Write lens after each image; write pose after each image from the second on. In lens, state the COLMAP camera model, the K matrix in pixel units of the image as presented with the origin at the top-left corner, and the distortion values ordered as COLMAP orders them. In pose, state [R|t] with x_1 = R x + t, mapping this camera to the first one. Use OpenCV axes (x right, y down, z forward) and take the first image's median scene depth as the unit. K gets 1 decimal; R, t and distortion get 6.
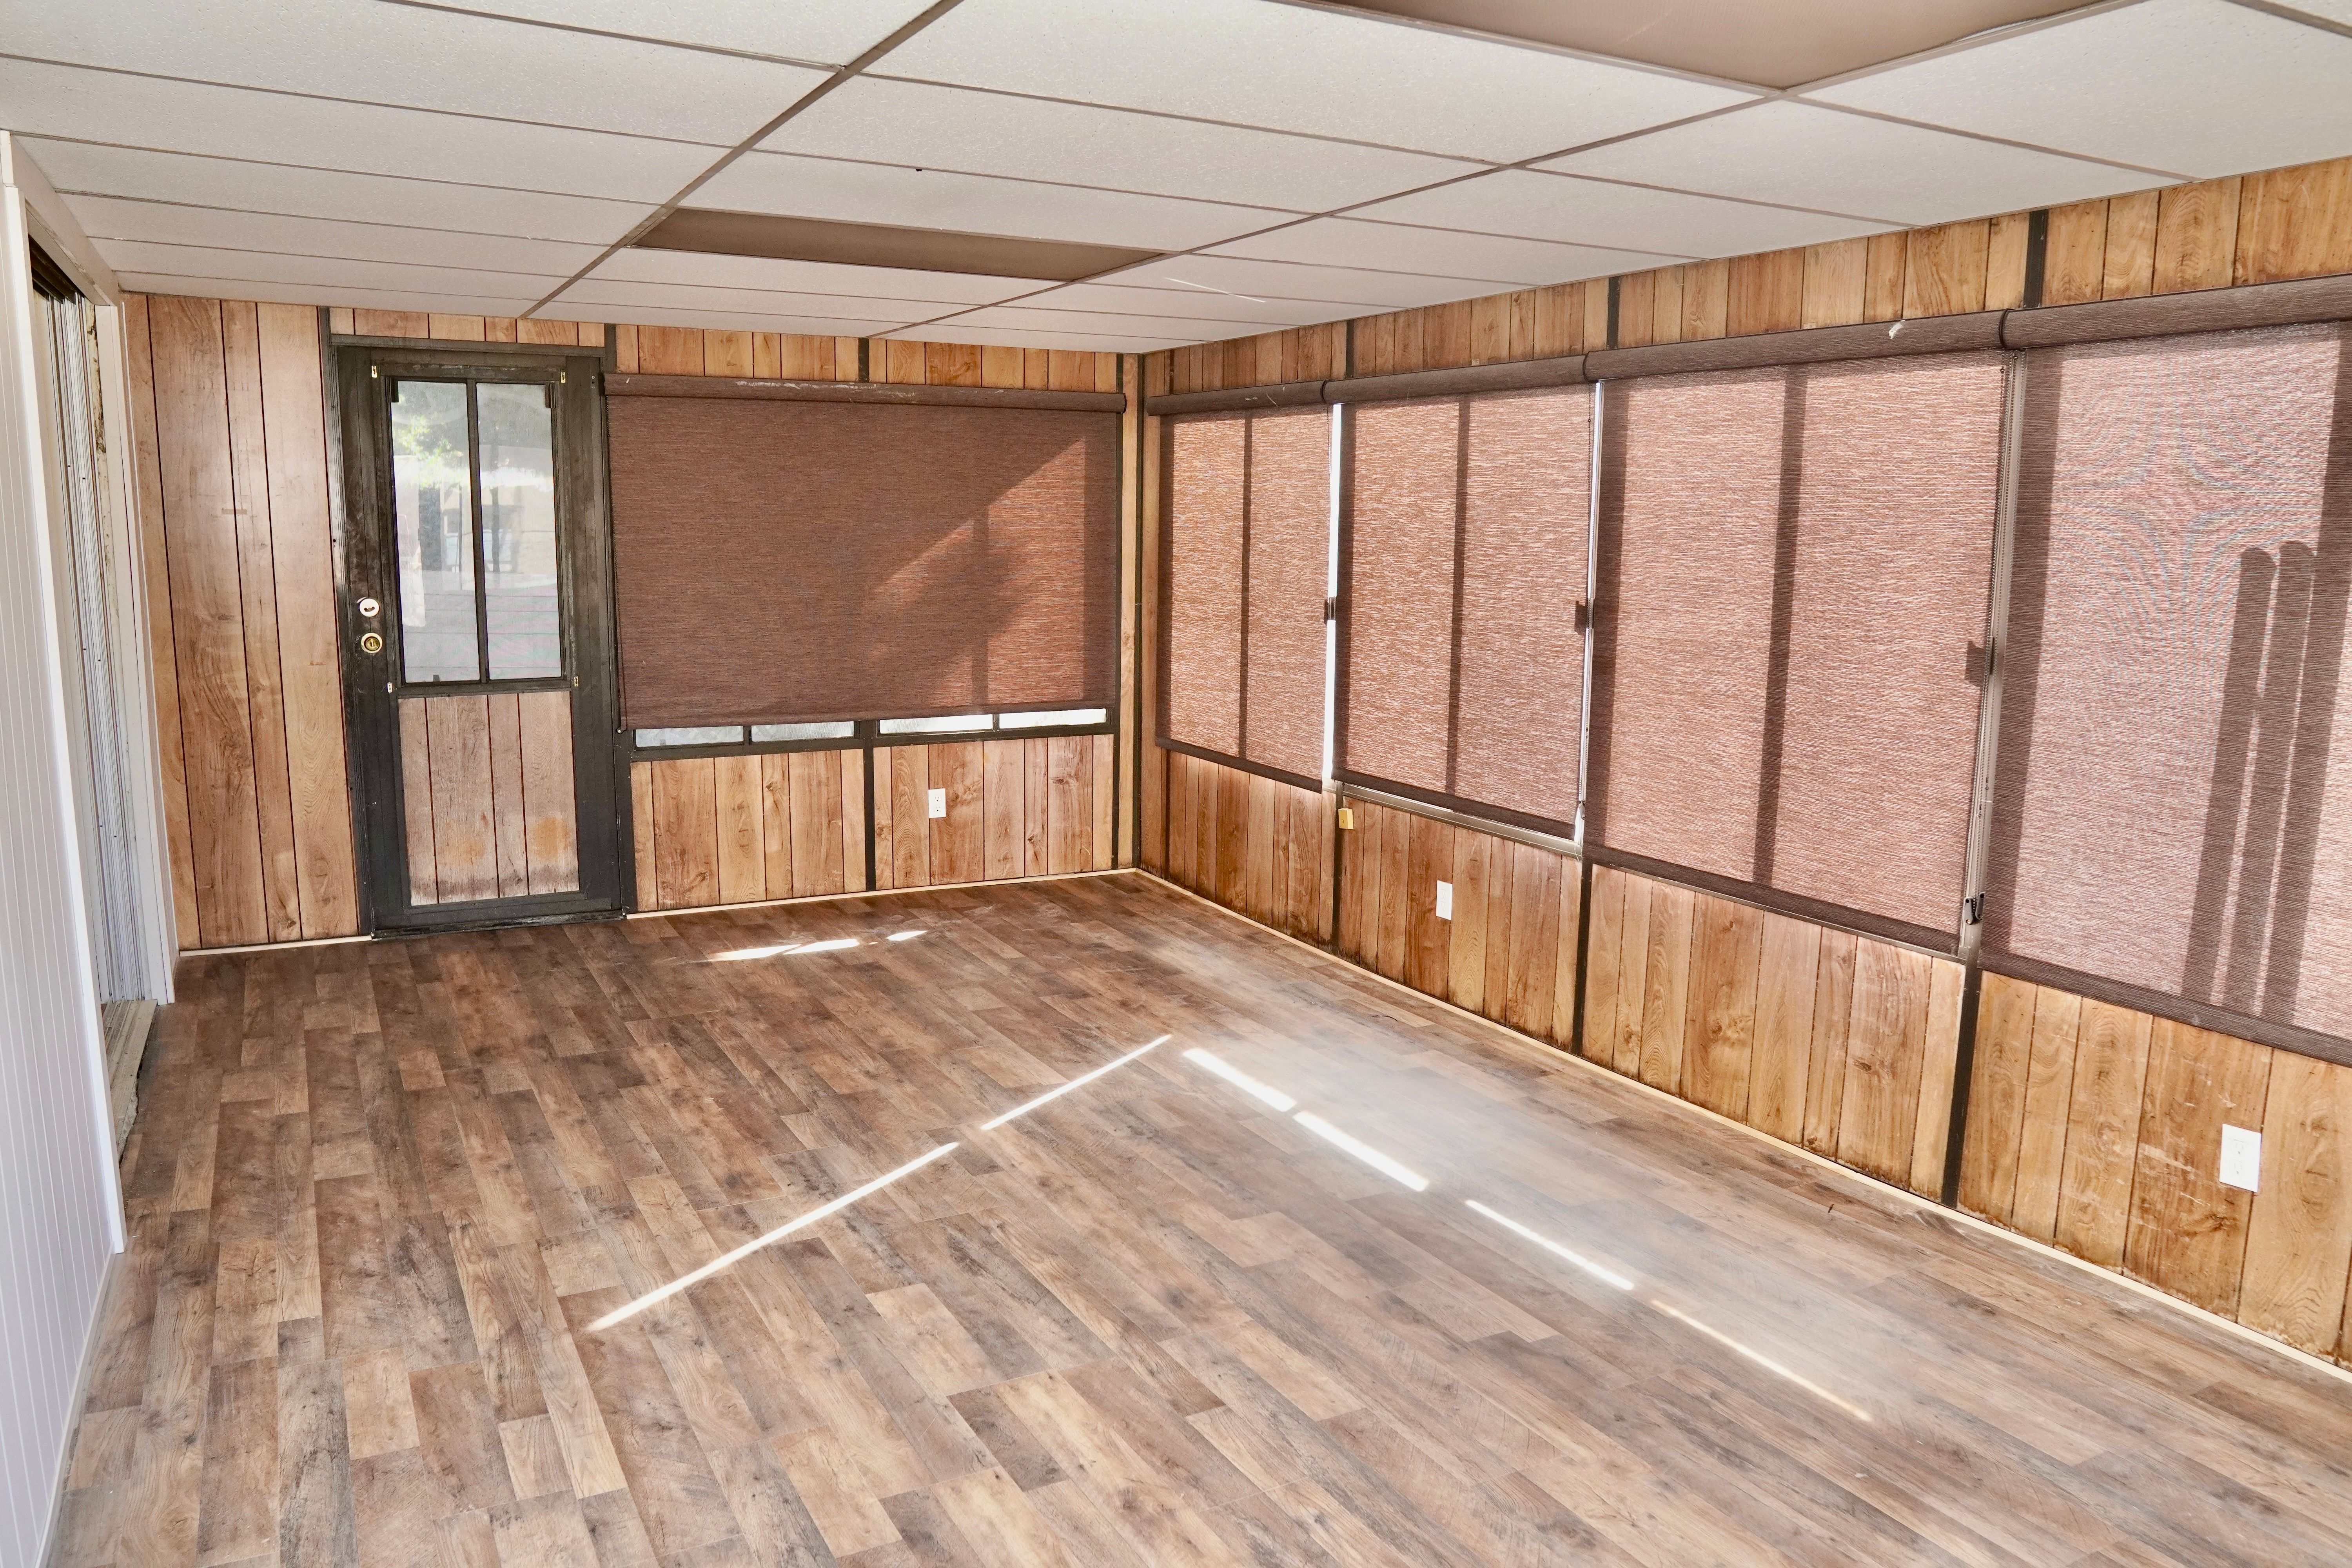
lens RADIAL K [[1673.2, 0, 1176.0], [0, 1673.2, 784.0], [0, 0, 1]] dist [-0.113668, 0.083144]
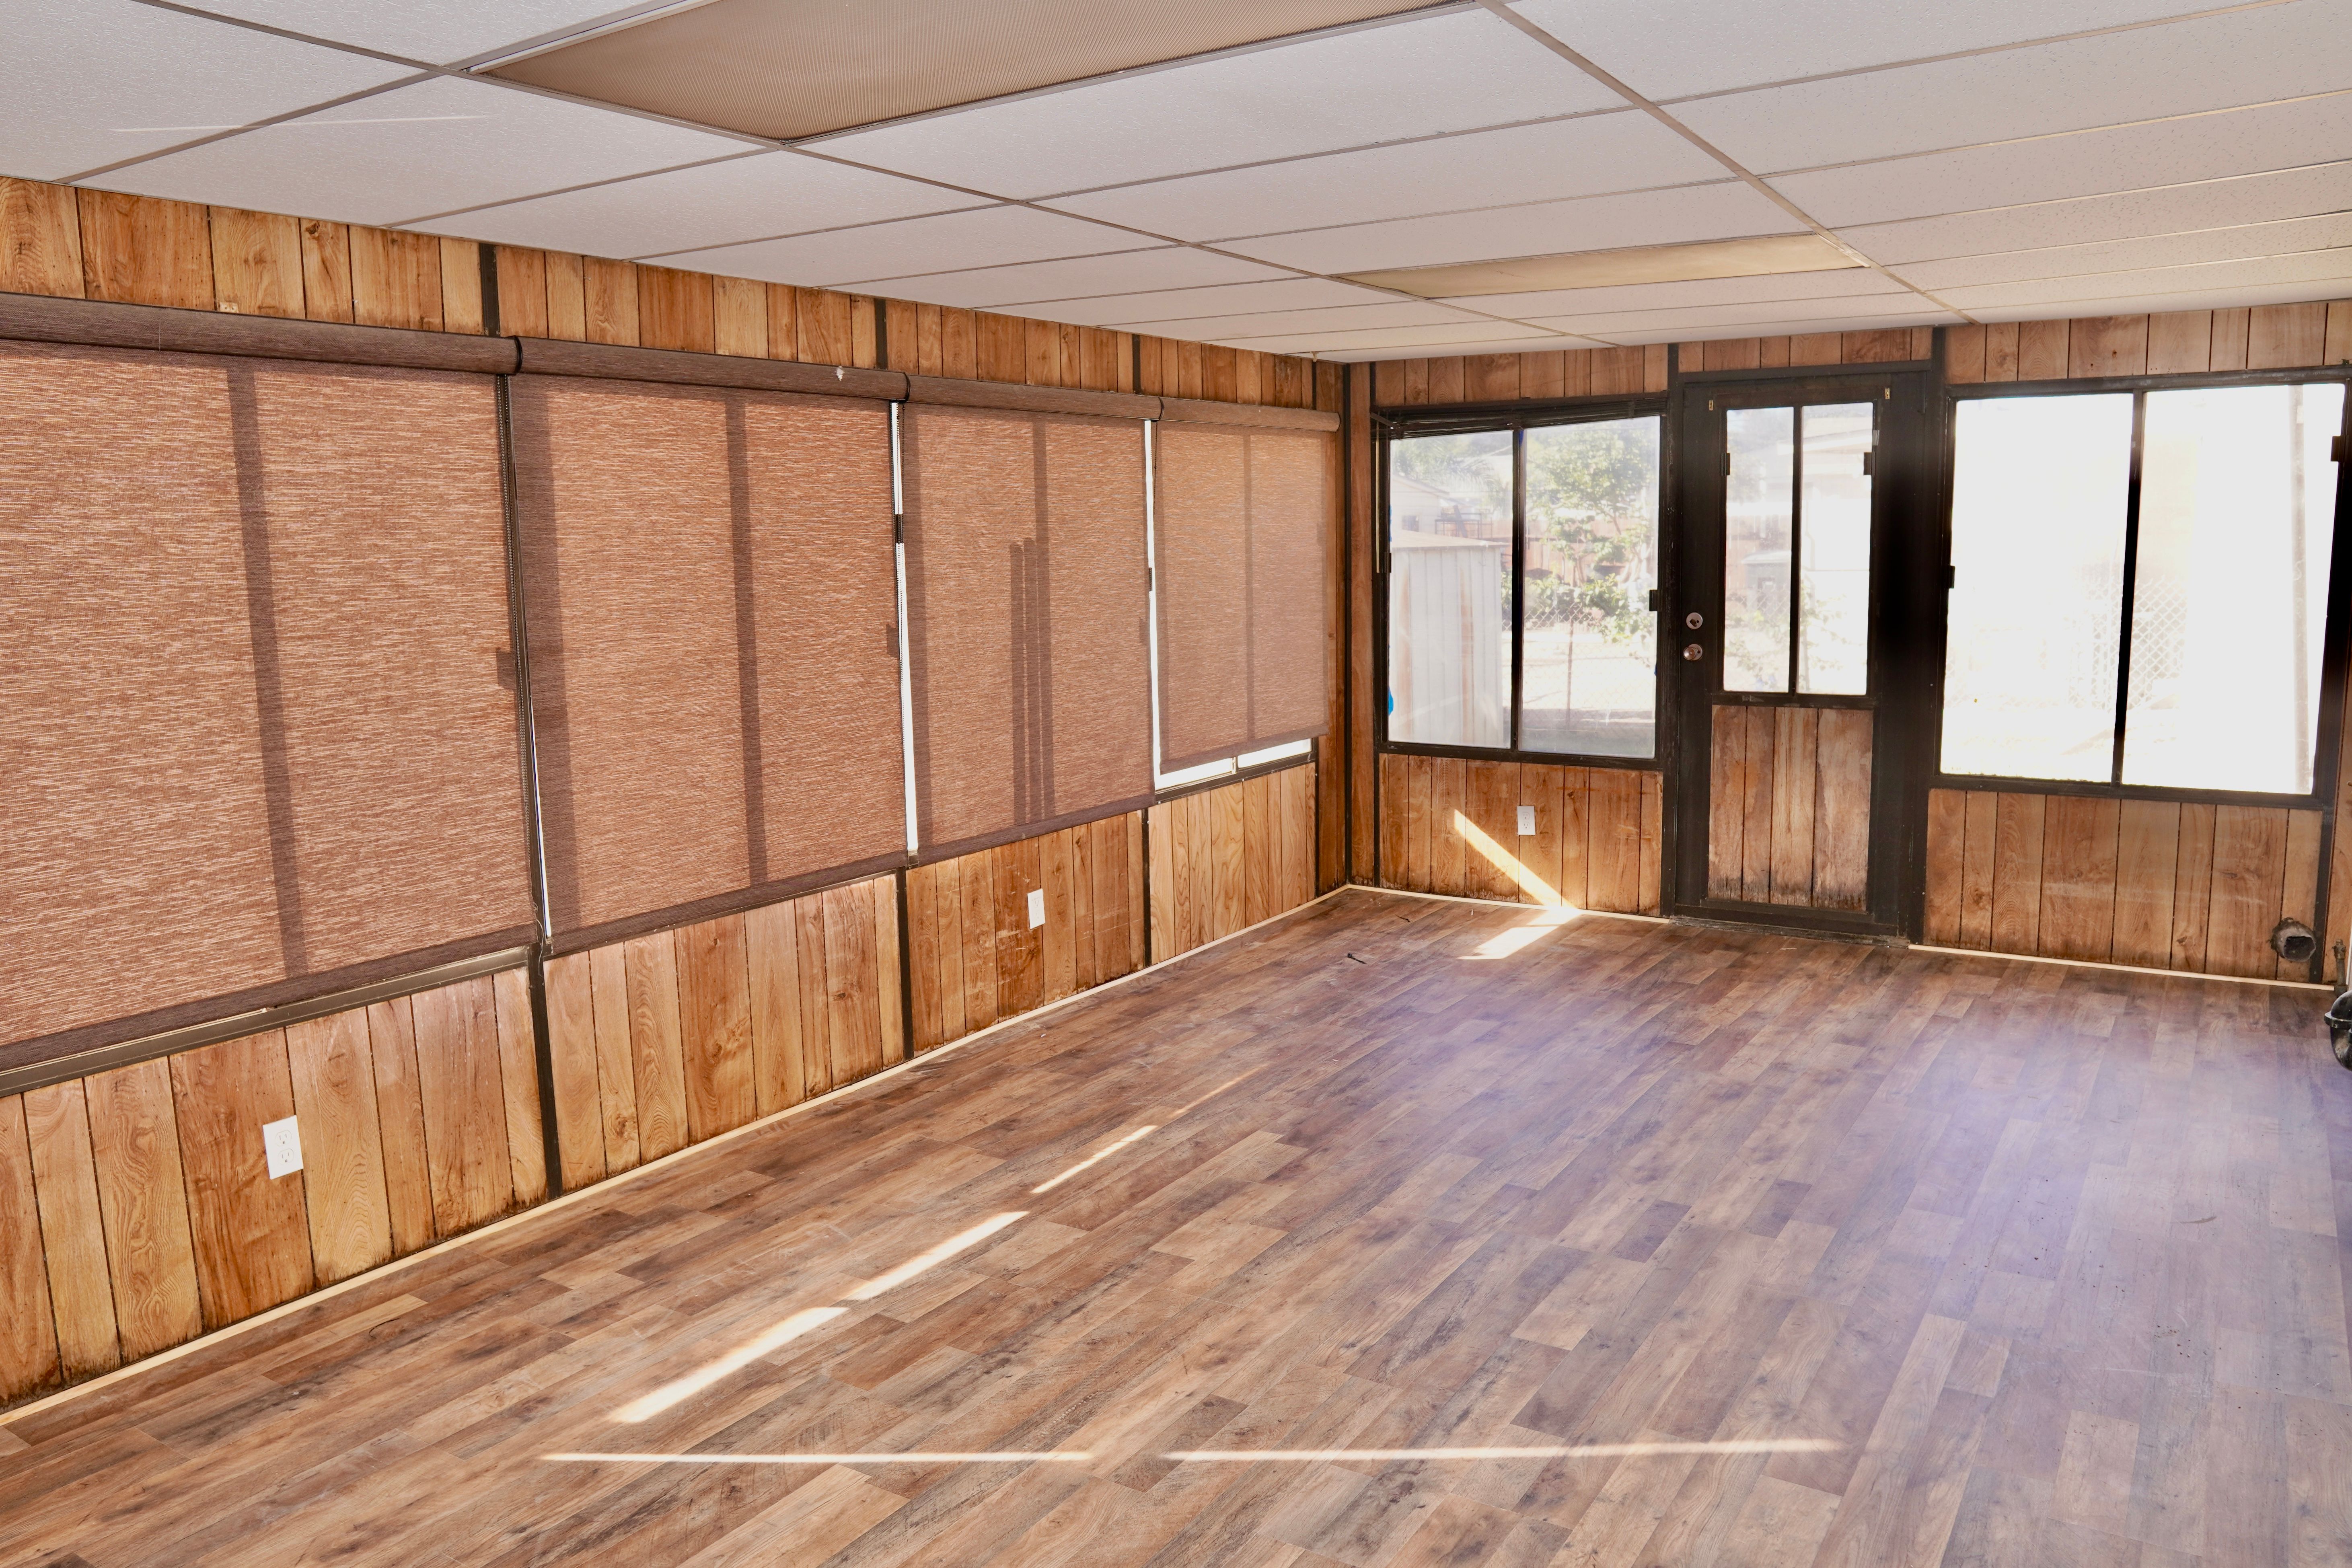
lens RADIAL K [[1708.4, 0, 1176.0], [0, 1708.4, 784.0], [0, 0, 1]] dist [-0.118756, 0.080533]
pose [[-0.477129, -0.131656, 0.868916, -0.716517], [0.149690, 0.962093, 0.227971, -0.210949], [-0.865991, 0.238840, -0.439335, 1.263178]]
